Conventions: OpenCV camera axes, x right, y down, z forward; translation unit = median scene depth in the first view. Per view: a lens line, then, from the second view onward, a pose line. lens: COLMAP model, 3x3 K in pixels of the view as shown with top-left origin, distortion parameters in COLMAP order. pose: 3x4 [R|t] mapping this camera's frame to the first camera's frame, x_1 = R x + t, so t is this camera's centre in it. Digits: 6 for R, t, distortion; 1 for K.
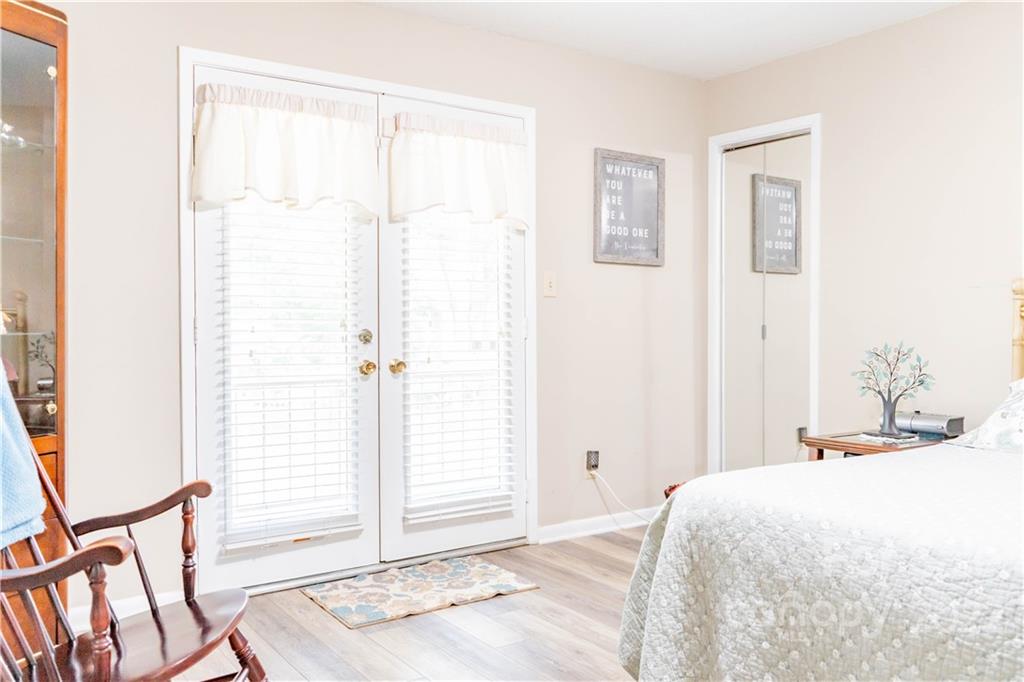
lens RADIAL K [[850.8, 0, 513.6], [0, 850.8, 337.8], [0, 0, 1]] dist [-0.004525, -0.005226]
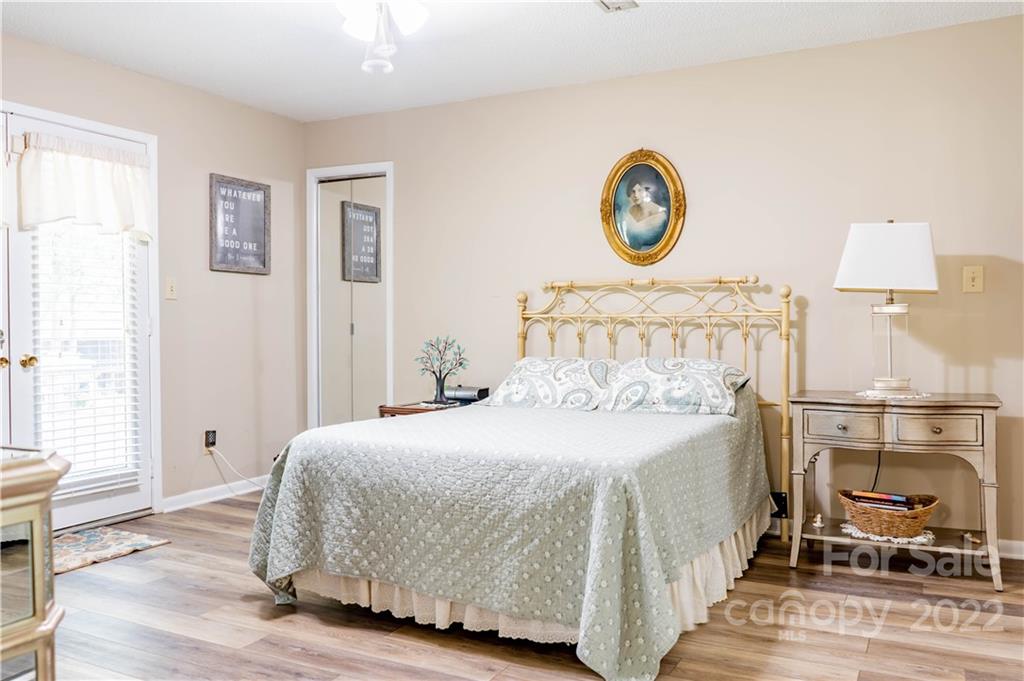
lens RADIAL K [[850.8, 0, 513.6], [0, 850.8, 337.3], [0, 0, 1]] dist [-0.004525, -0.005226]
pose [[0.890206, -0.007678, 0.455493, -0.078101], [0.006874, 0.999971, 0.003423, 0.003181], [-0.455506, 0.000084, 0.890233, -0.271113]]
